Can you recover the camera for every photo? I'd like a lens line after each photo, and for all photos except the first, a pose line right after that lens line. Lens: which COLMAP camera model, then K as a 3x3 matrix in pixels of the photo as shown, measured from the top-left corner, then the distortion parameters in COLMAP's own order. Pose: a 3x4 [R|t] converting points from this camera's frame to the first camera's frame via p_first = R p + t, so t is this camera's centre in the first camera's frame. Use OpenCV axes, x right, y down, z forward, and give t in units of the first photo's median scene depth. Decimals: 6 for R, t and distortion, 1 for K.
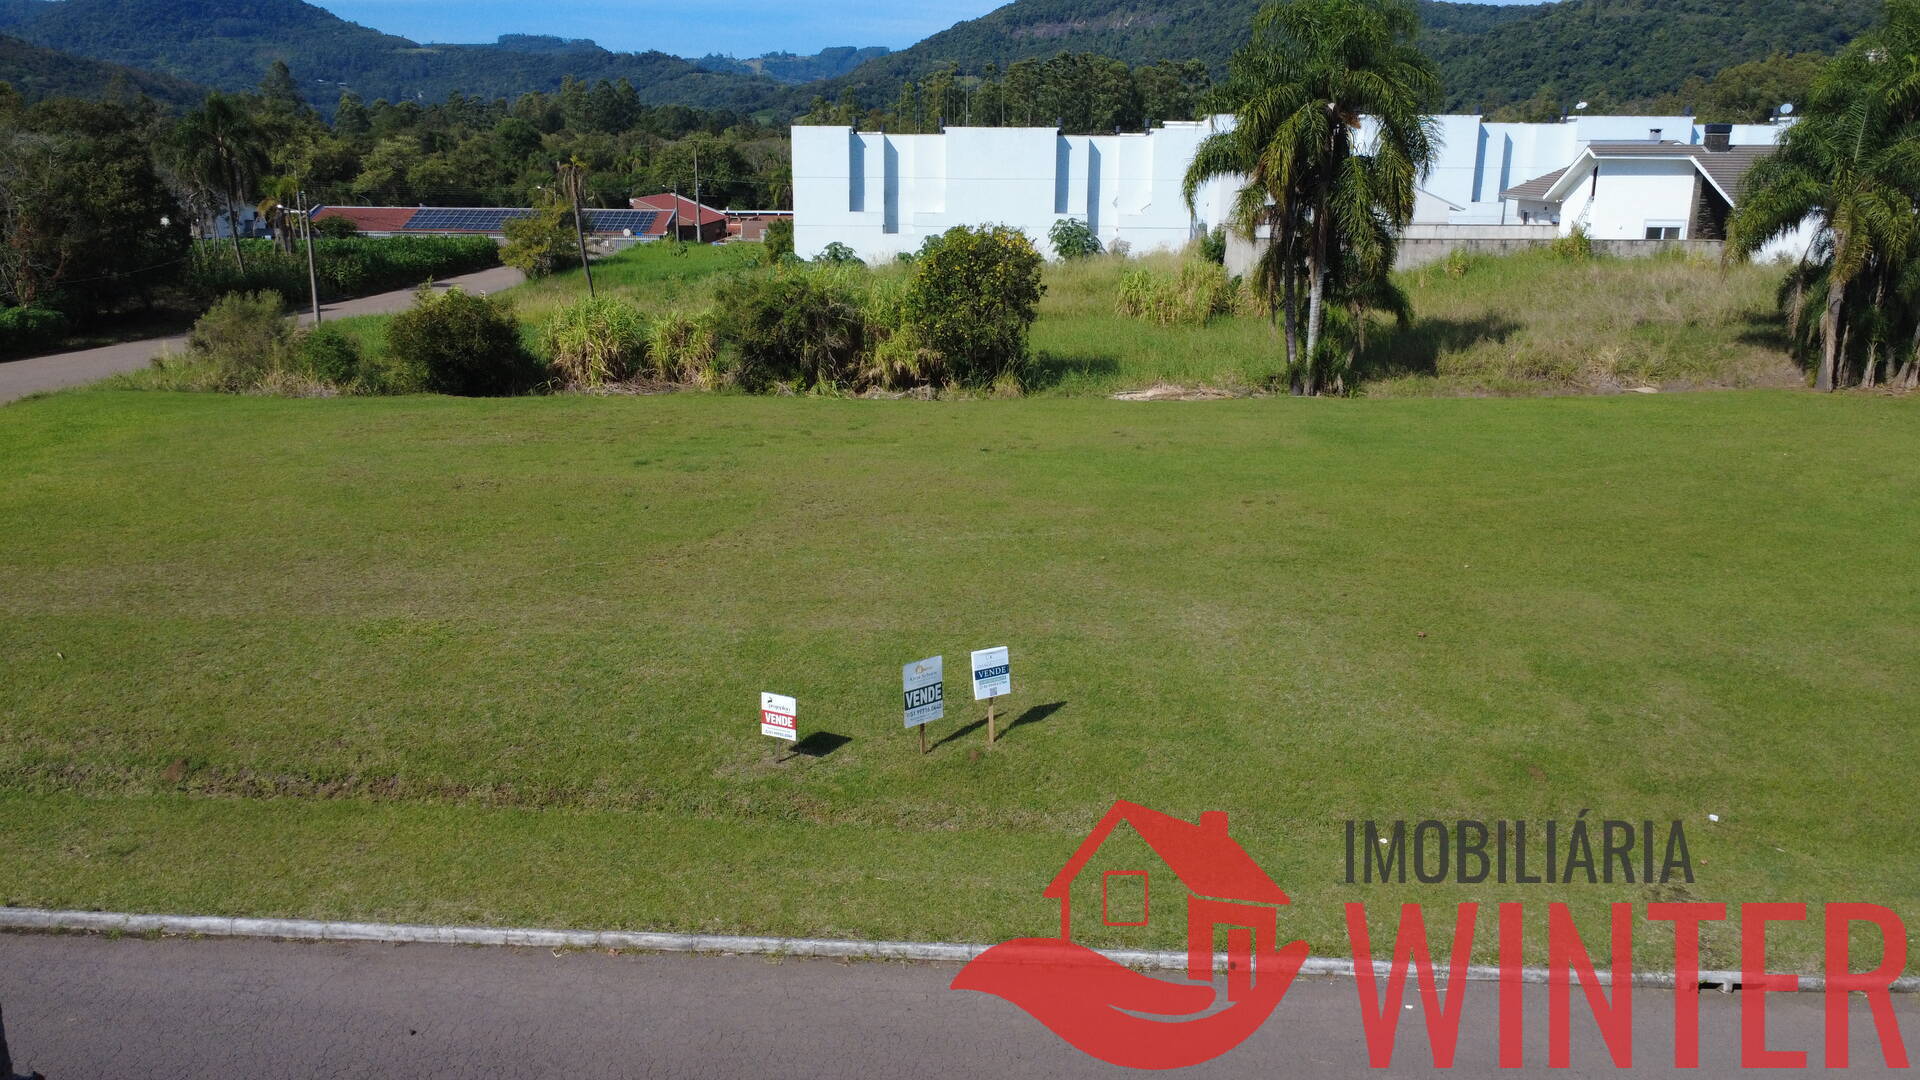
lens RADIAL K [[1437.2, 0, 955.5], [0, 1437.2, 537.4], [0, 0, 1]] dist [0.007832, -0.007813]
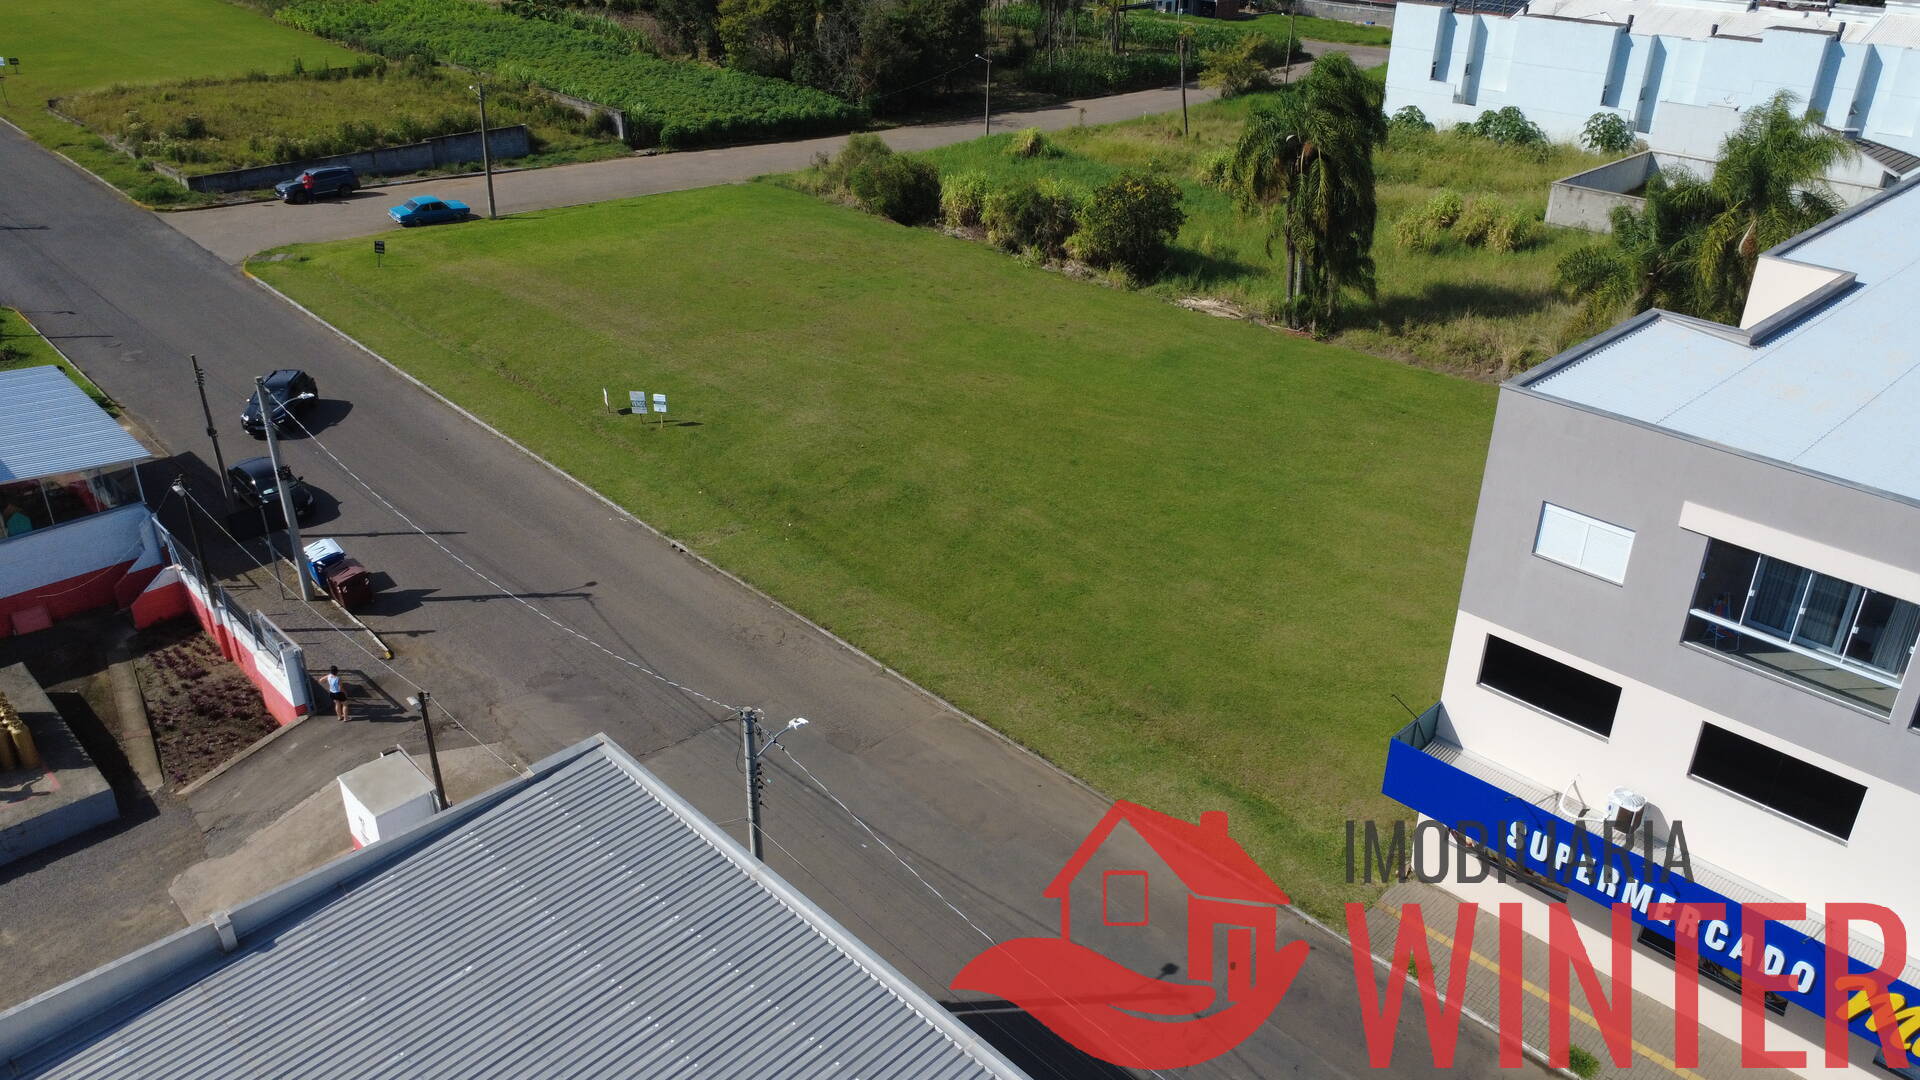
lens RADIAL K [[1437.2, 0, 953.9], [0, 1437.2, 539.4], [0, 0, 1]] dist [0.007832, -0.007813]
pose [[0.714219, 0.322100, -0.621404, 1.016752], [-0.190846, 0.943798, 0.269859, -0.234665], [0.673401, -0.074146, 0.735550, -0.318361]]
